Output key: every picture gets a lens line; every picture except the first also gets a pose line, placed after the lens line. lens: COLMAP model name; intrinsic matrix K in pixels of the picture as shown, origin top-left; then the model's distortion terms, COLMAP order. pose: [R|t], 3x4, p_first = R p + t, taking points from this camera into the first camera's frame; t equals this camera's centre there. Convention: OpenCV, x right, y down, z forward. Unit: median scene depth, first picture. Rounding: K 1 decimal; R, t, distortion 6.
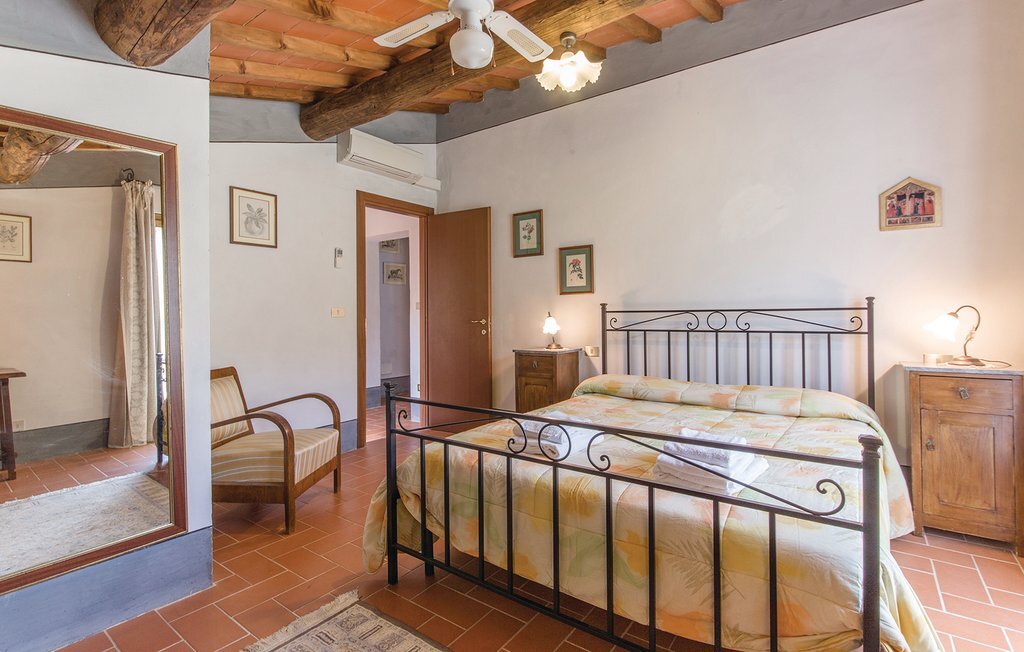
lens RADIAL K [[468.0, 0, 532.8], [0, 468.0, 306.3], [0, 0, 1]] dist [0.000392, -0.000054]
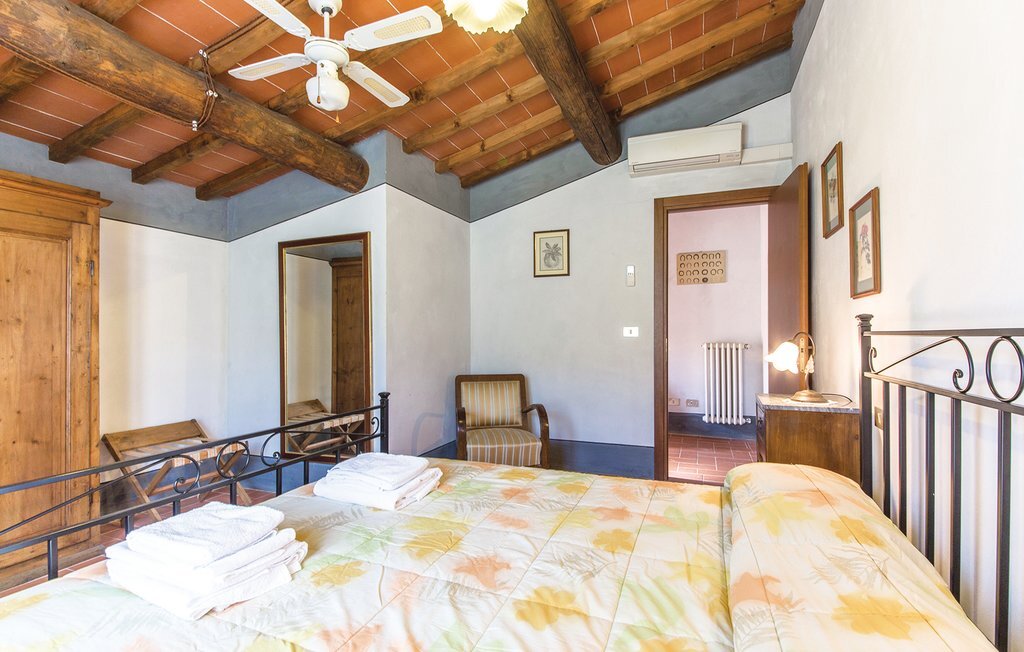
lens RADIAL K [[474.2, 0, 507.7], [0, 474.2, 333.8], [0, 0, 1]] dist [-0.001464, -0.000208]
pose [[0.232220, 0.007515, -0.972634, 0.546341], [0.013553, 0.999848, 0.010961, 0.002895], [0.972569, -0.015727, 0.232083, 0.585116]]
